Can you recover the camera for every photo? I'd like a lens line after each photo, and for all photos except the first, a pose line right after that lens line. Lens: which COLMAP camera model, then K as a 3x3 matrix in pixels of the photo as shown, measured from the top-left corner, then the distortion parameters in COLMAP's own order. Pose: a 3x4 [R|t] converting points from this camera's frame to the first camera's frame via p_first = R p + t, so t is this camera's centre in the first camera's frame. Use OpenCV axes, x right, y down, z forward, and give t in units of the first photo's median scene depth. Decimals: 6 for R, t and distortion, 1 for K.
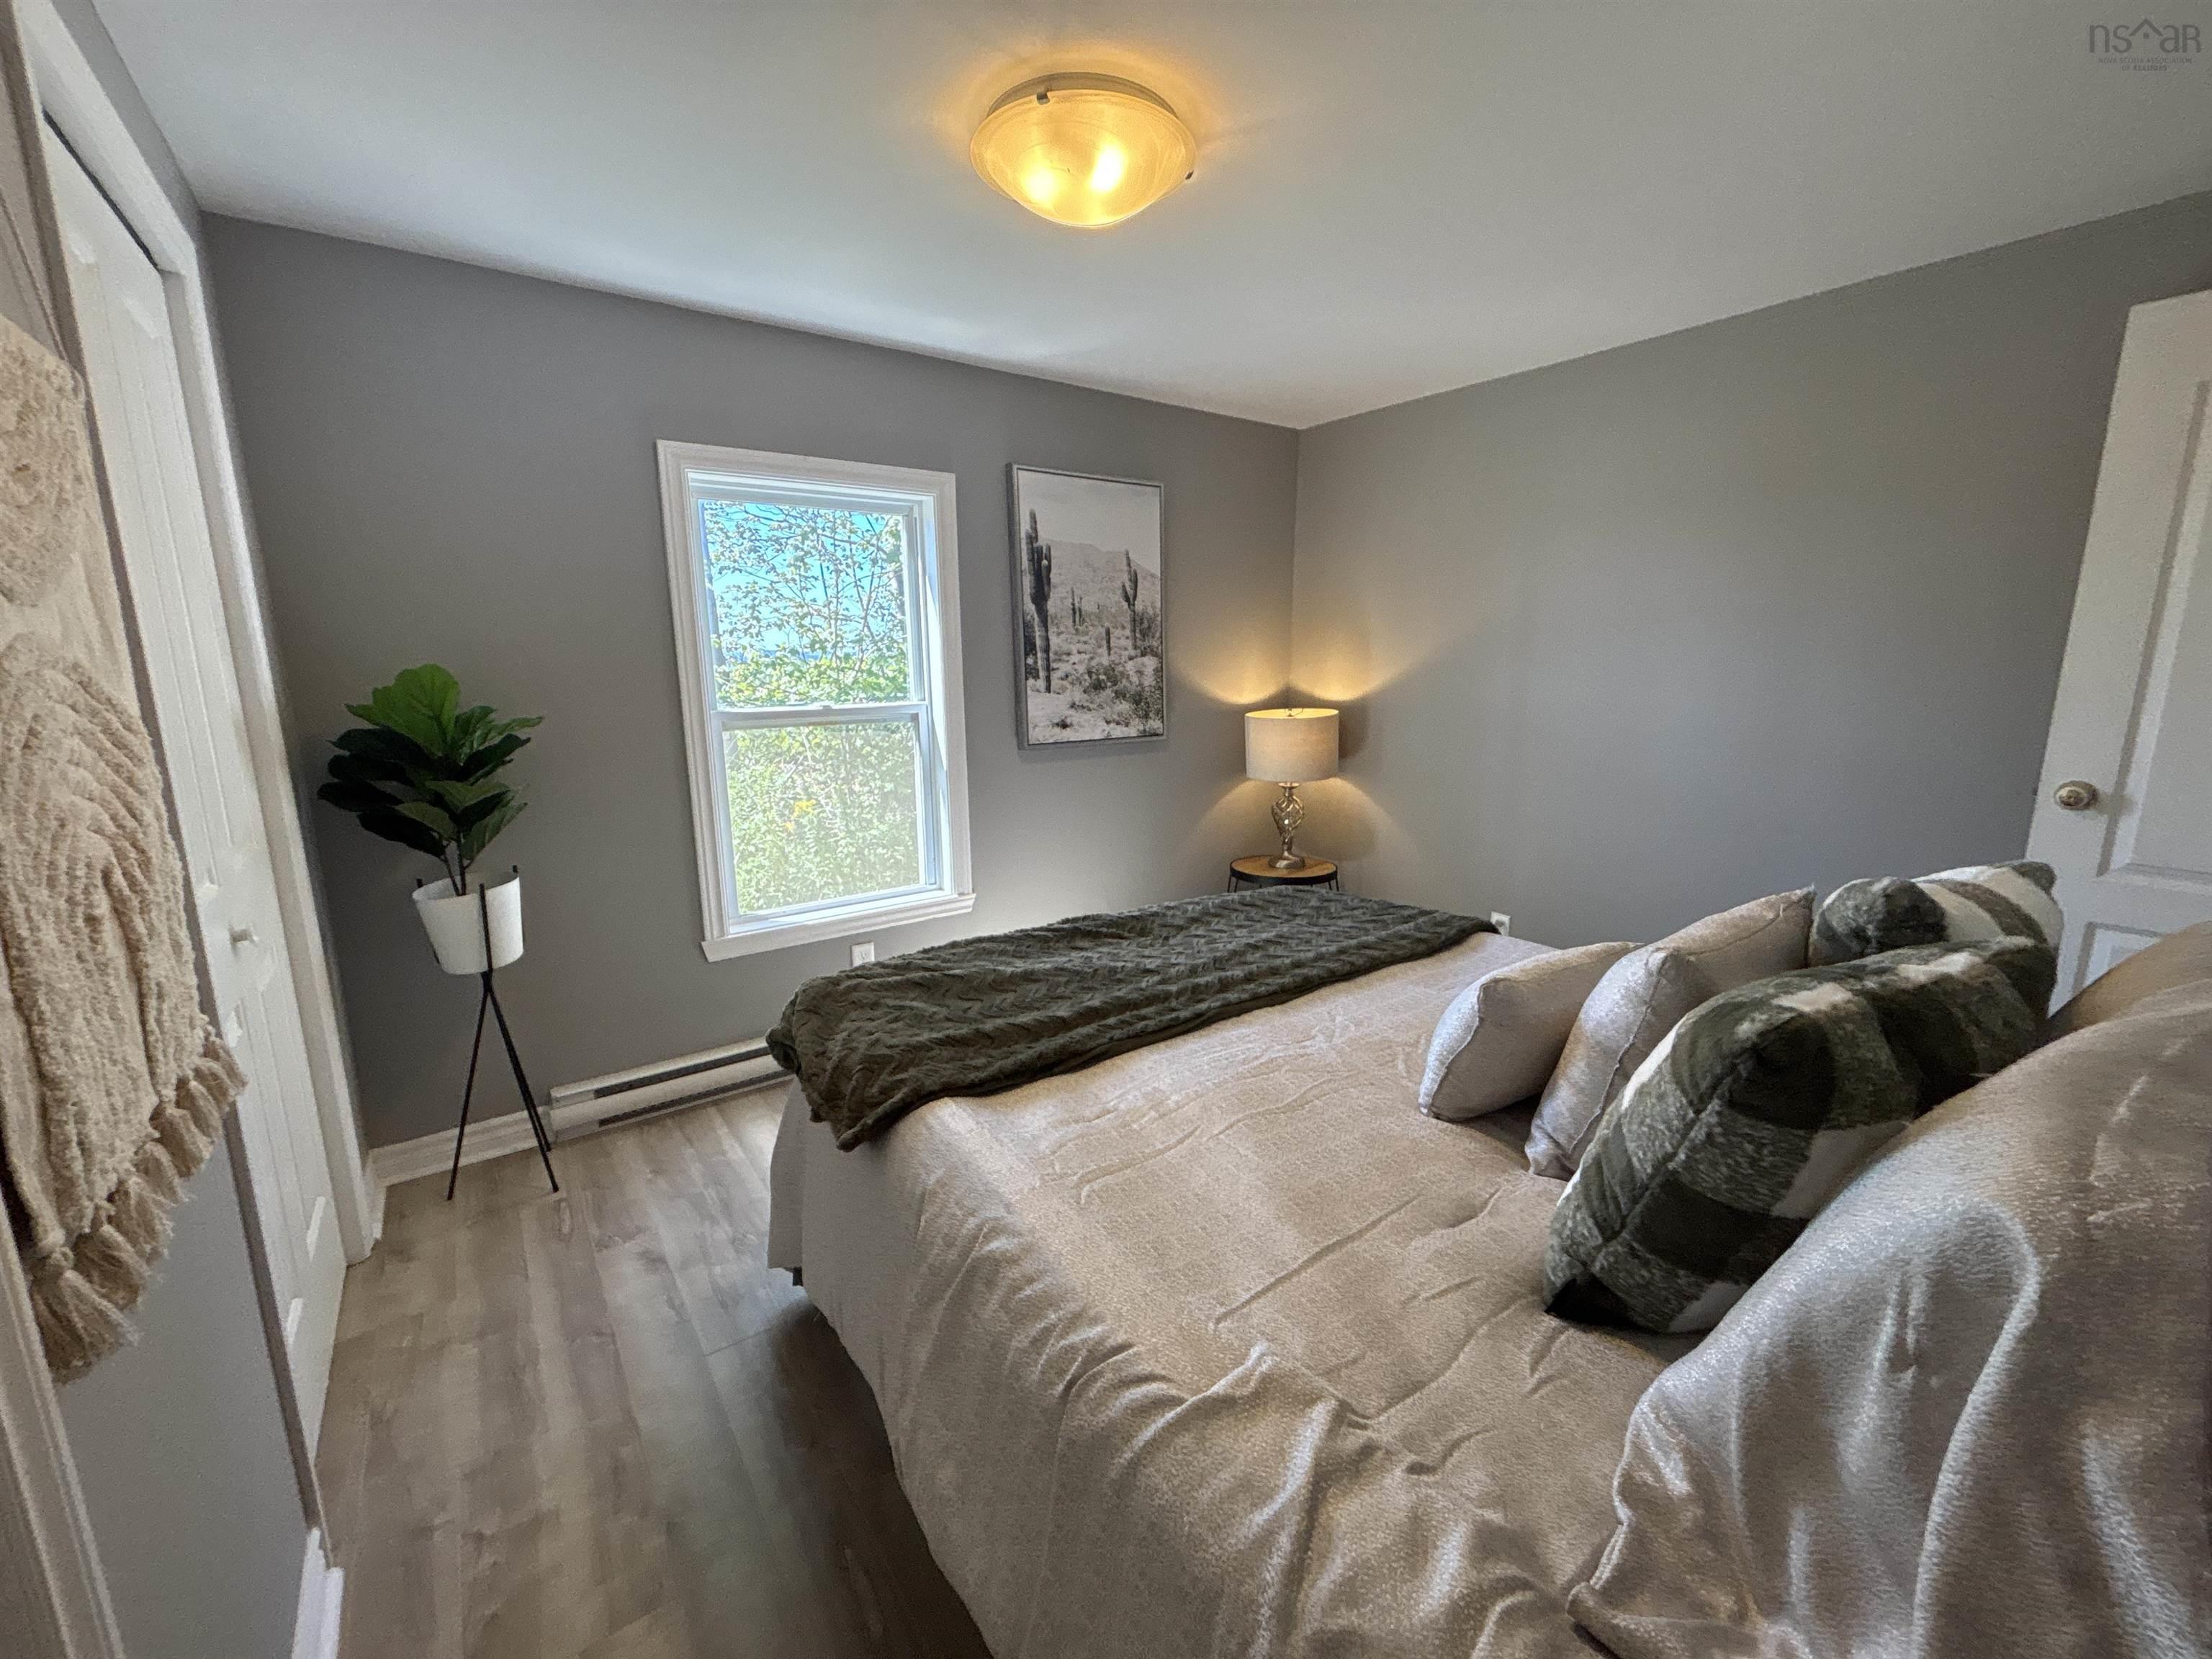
lens RADIAL K [[894.1, 0, 1114.2], [0, 894.1, 818.8], [0, 0, 1]] dist [-0.000729, 0.000479]
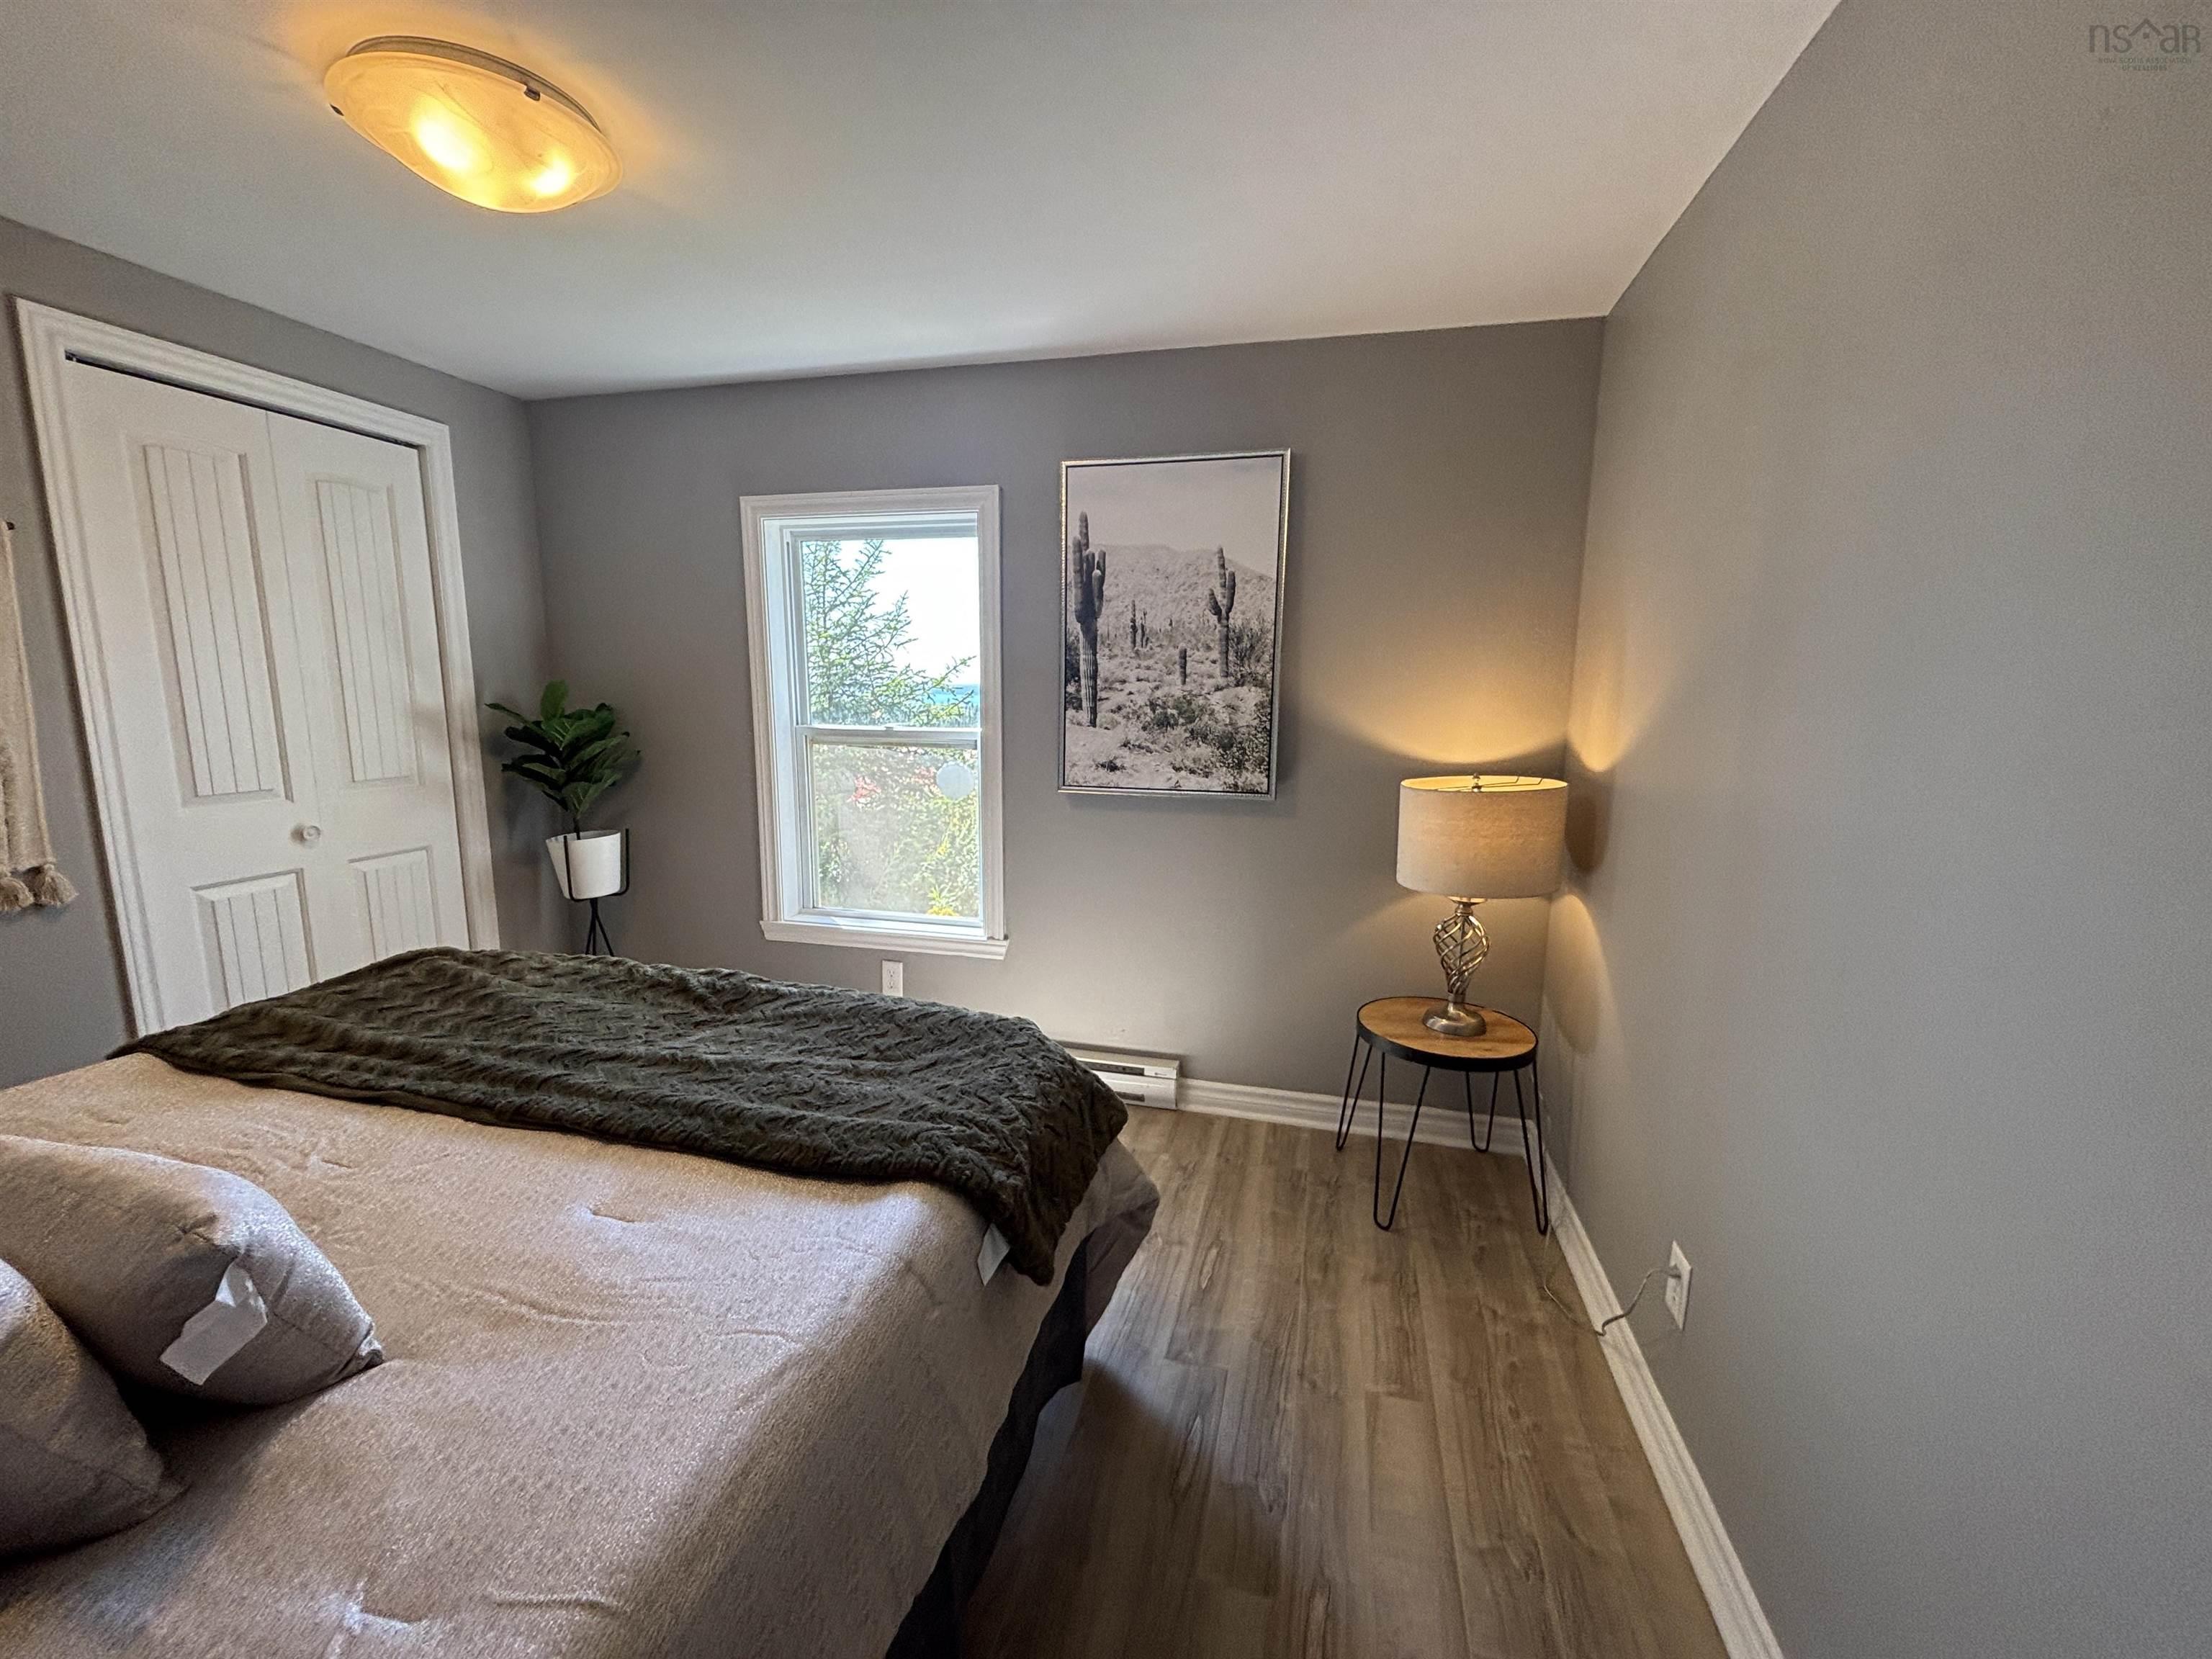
lens RADIAL K [[894.1, 0, 1105.5], [0, 894.1, 821.4], [0, 0, 1]] dist [-0.000729, 0.000479]
pose [[0.639048, 0.129651, -0.758161, 0.573860], [-0.154153, 0.987281, 0.038897, -0.086992], [0.753561, 0.092016, 0.650906, 0.464950]]
